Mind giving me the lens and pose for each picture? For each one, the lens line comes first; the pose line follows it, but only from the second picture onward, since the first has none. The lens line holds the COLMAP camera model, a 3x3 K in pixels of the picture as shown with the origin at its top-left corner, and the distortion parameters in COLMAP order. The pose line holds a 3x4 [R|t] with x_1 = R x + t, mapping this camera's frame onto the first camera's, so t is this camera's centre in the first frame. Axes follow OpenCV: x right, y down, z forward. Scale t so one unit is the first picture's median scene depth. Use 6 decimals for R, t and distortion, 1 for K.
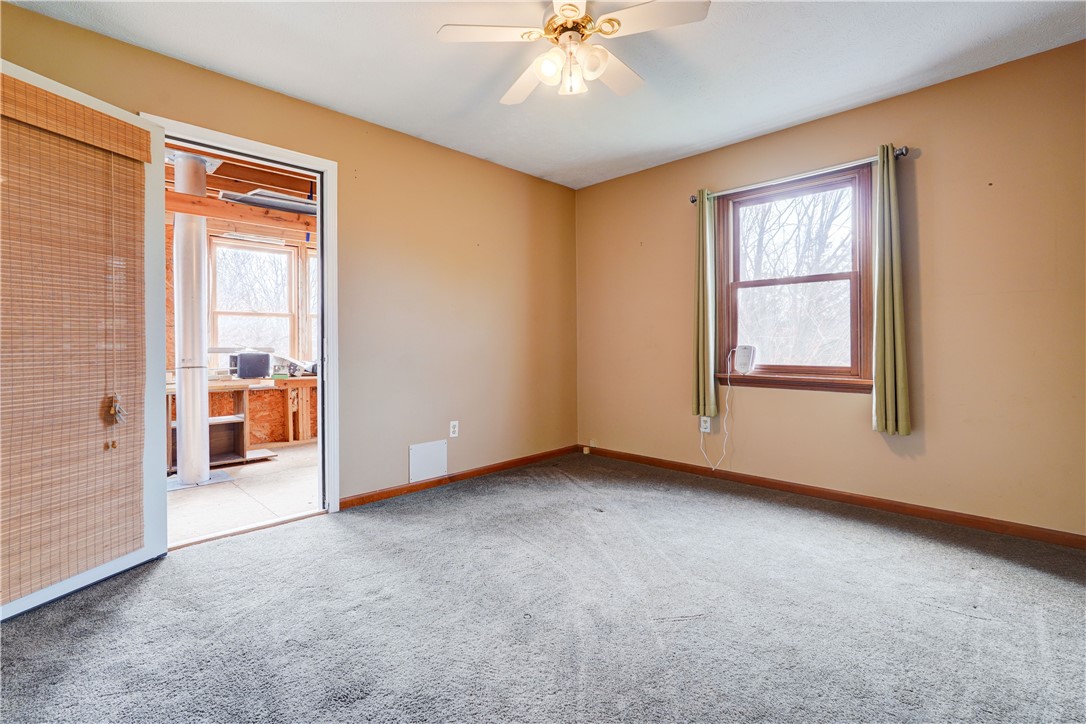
lens RADIAL K [[490.9, 0, 532.5], [0, 490.9, 357.8], [0, 0, 1]] dist [-0.004972, 0.000099]
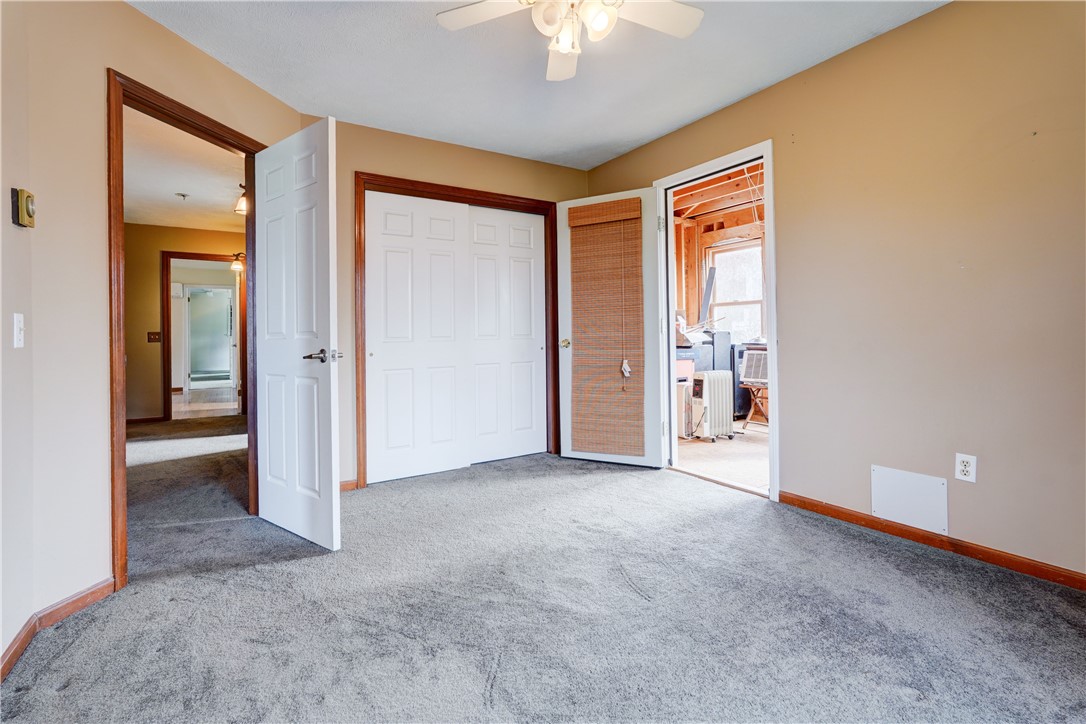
lens RADIAL K [[494.3, 0, 539.3], [0, 494.3, 344.5], [0, 0, 1]] dist [-0.007172, 0.000381]
pose [[-0.207778, 0.033229, -0.977611, 0.597369], [-0.008307, 0.999327, 0.035733, -0.024499], [0.978141, 0.015545, -0.207362, 0.694533]]
